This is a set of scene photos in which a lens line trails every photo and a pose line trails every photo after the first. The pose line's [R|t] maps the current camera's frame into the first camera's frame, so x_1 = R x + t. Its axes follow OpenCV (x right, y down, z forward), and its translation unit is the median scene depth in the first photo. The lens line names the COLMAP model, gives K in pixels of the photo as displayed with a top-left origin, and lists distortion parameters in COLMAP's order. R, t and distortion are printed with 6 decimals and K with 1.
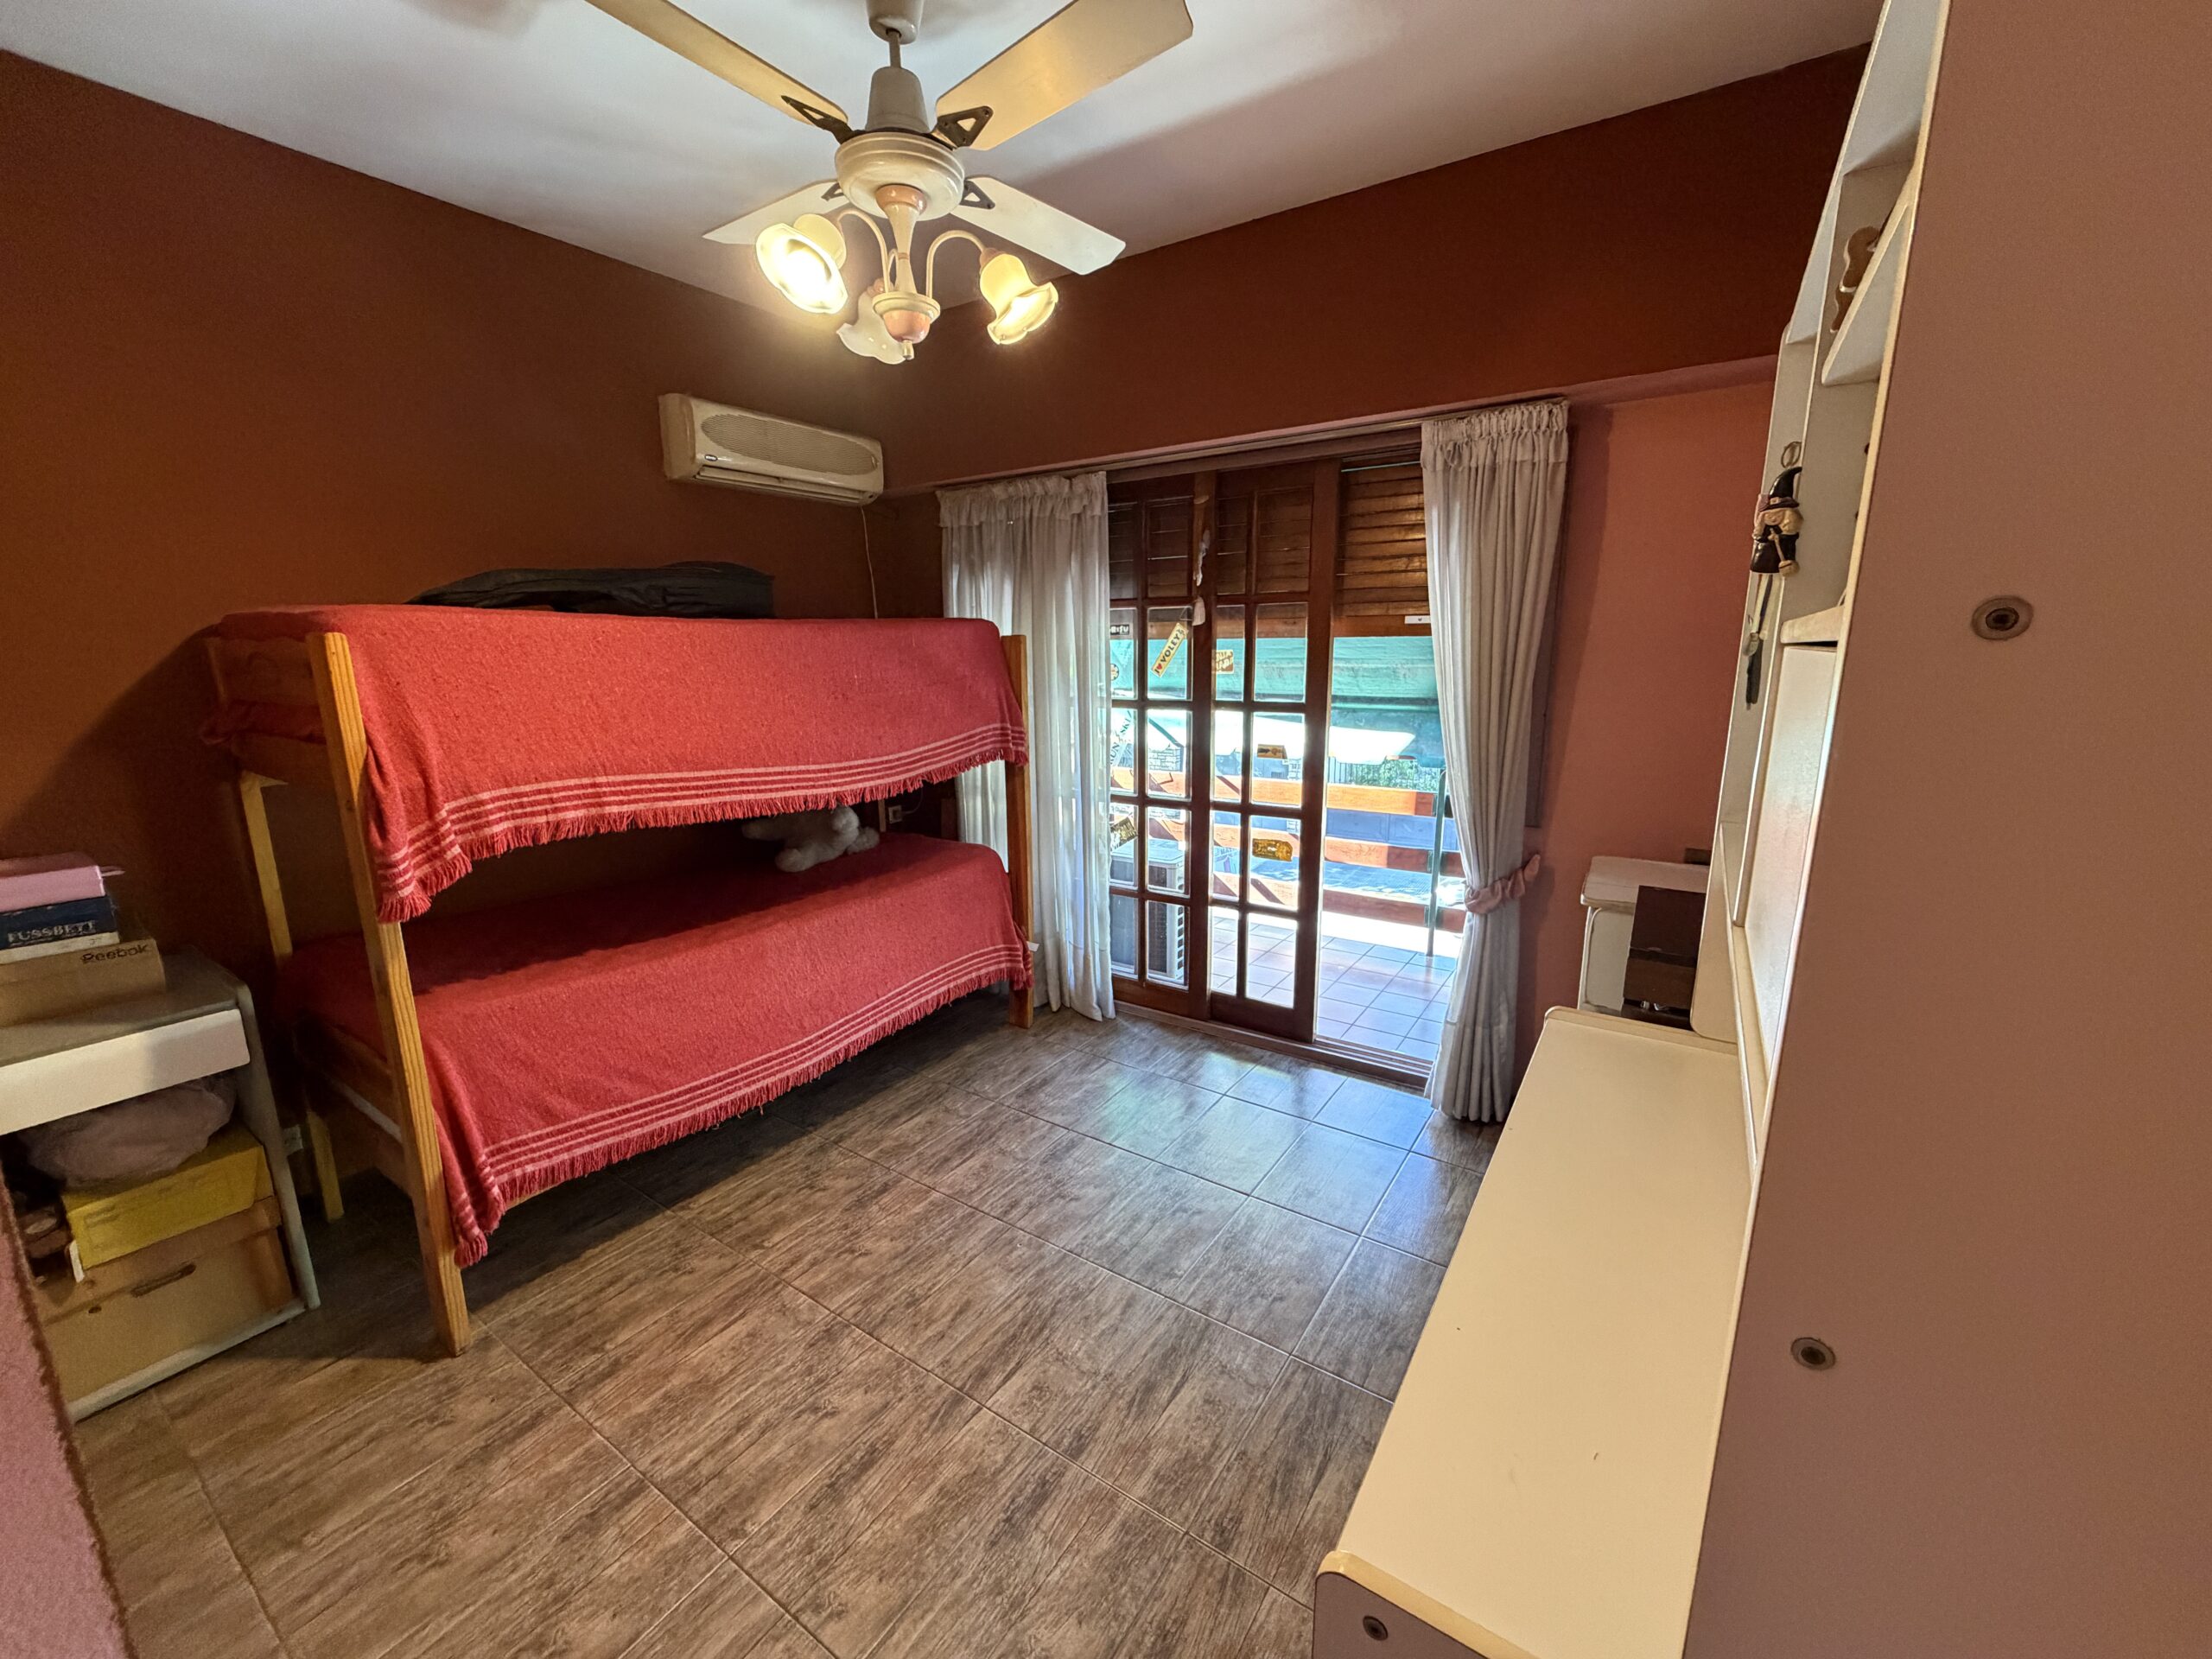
lens RADIAL K [[882.8, 0, 1103.4], [0, 882.8, 826.0], [0, 0, 1]] dist [-0.000725, -0.000077]
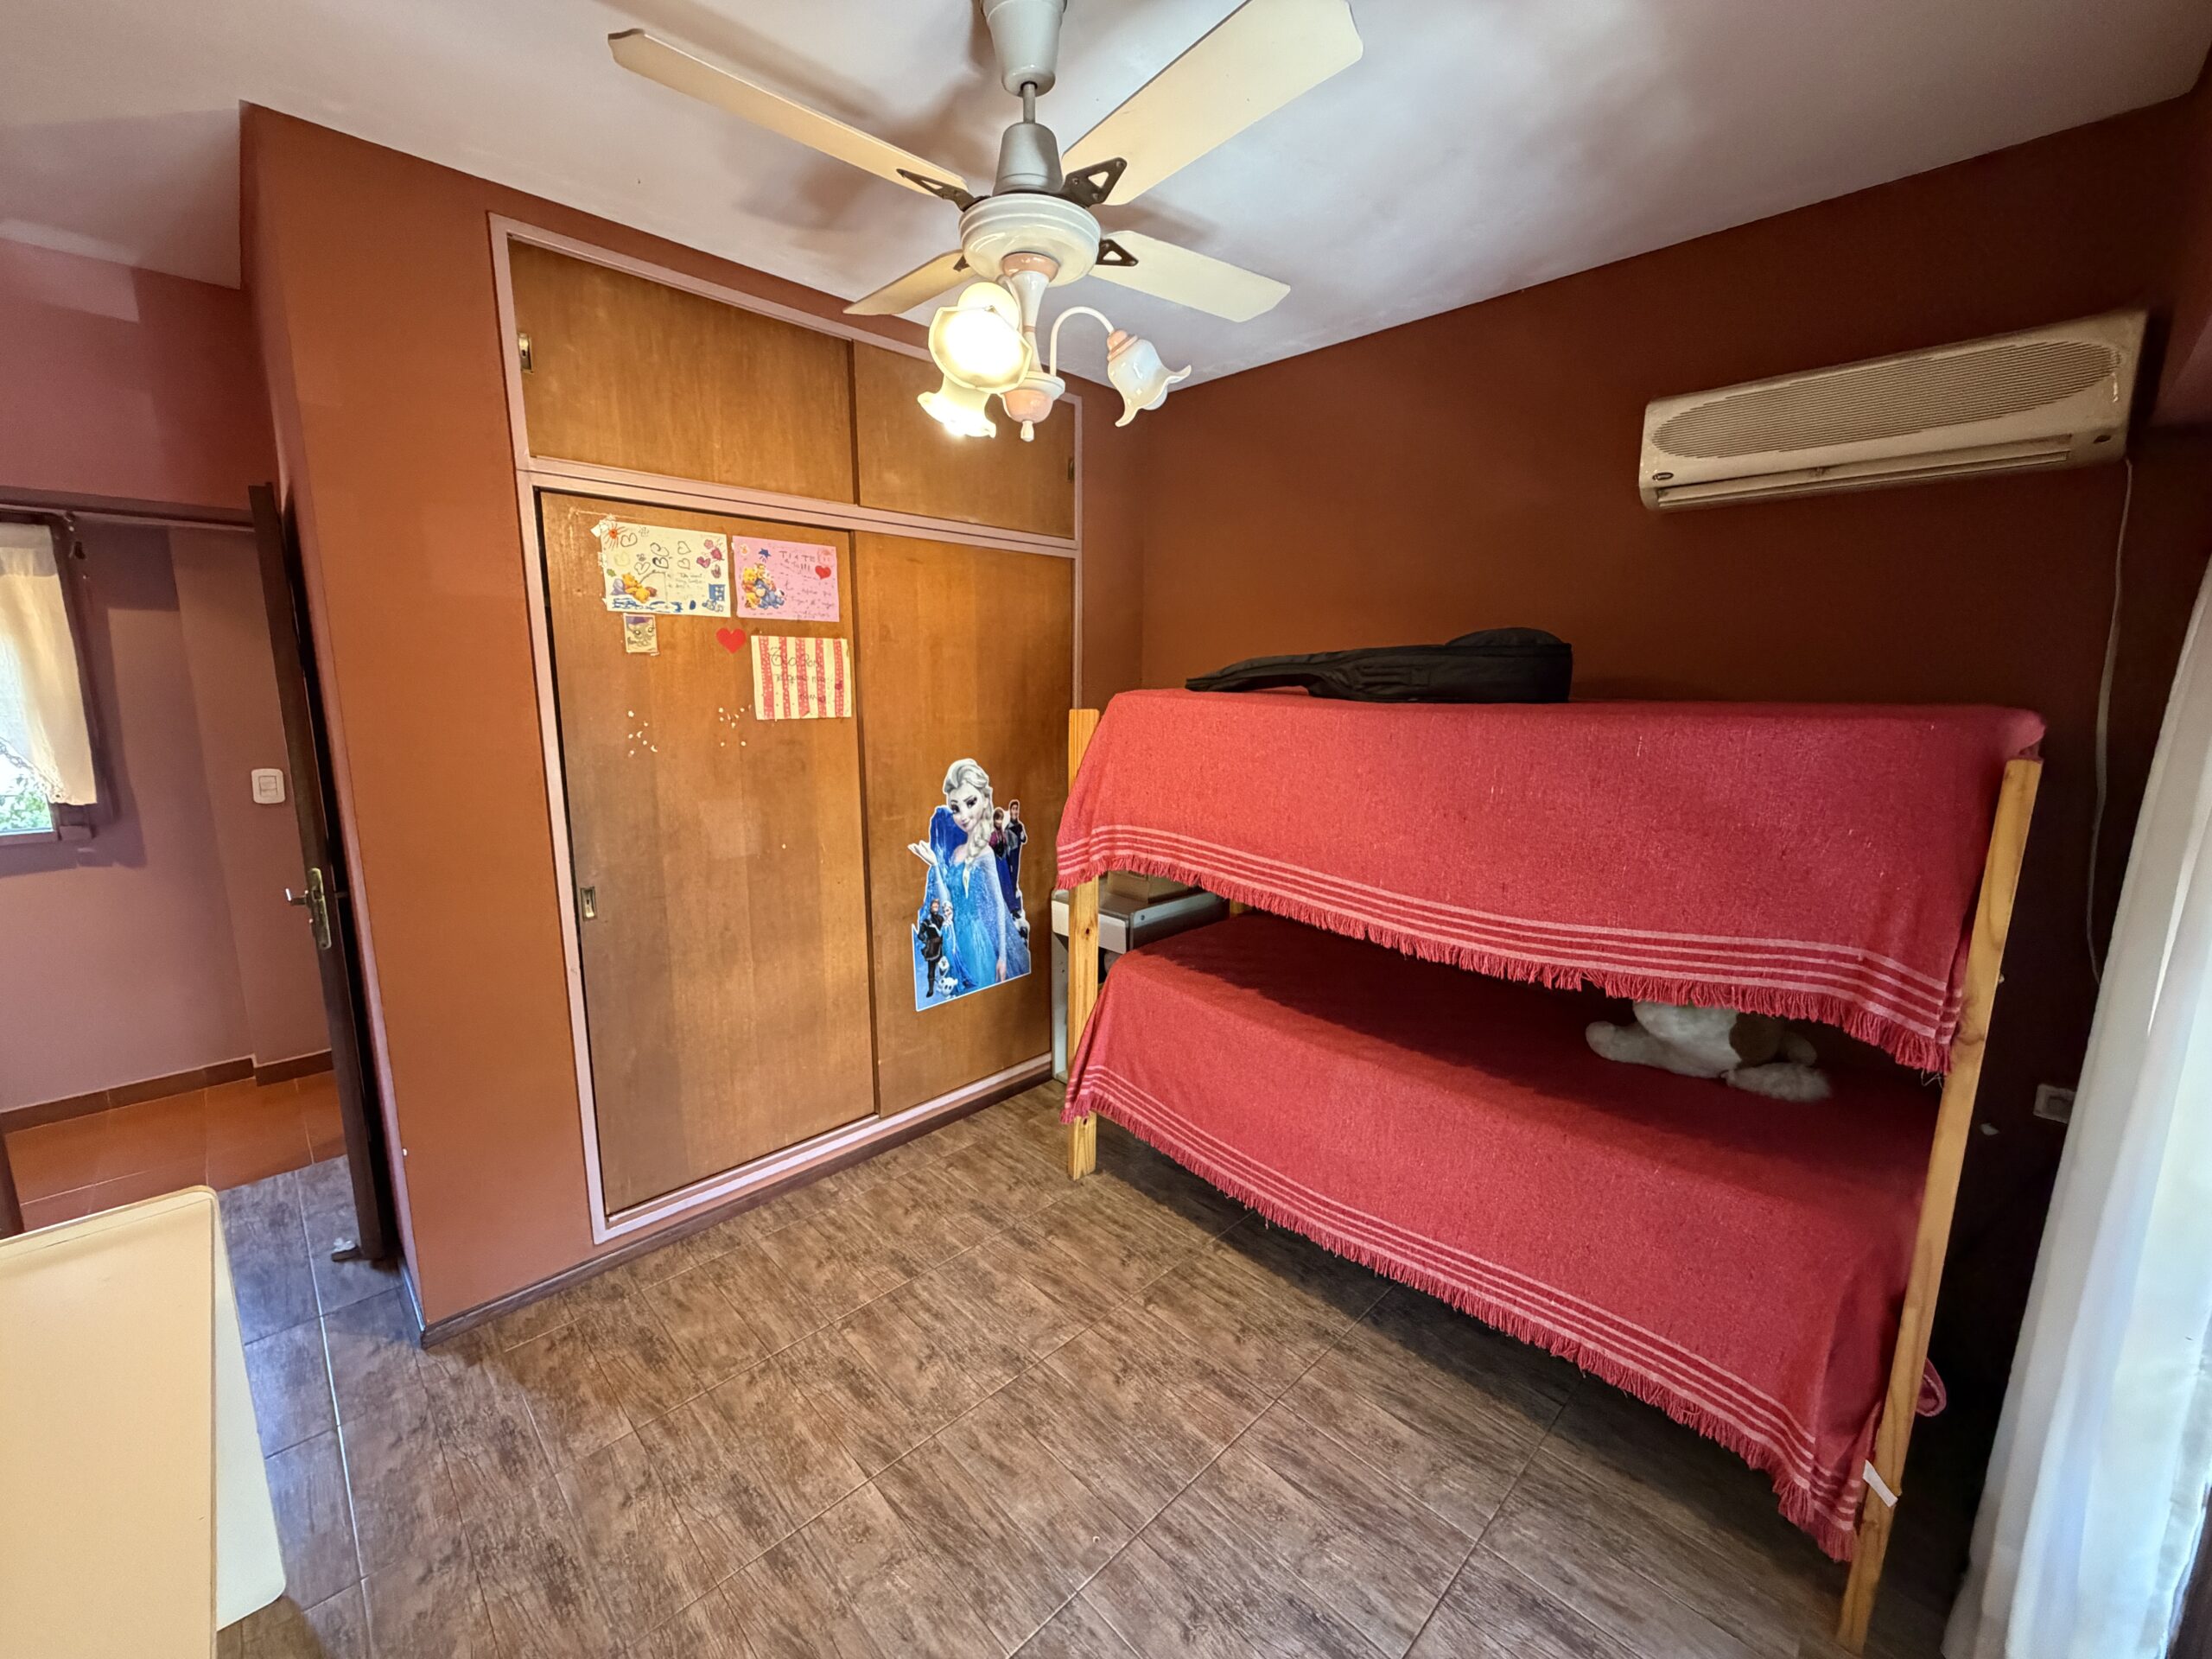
lens RADIAL K [[882.8, 0, 1100.2], [0, 882.8, 828.3], [0, 0, 1]] dist [-0.000725, -0.000077]
pose [[-0.202641, 0.178283, -0.962887, 0.509849], [-0.204832, 0.953819, 0.219712, -0.264547], [0.957591, 0.241753, -0.156765, 0.950841]]
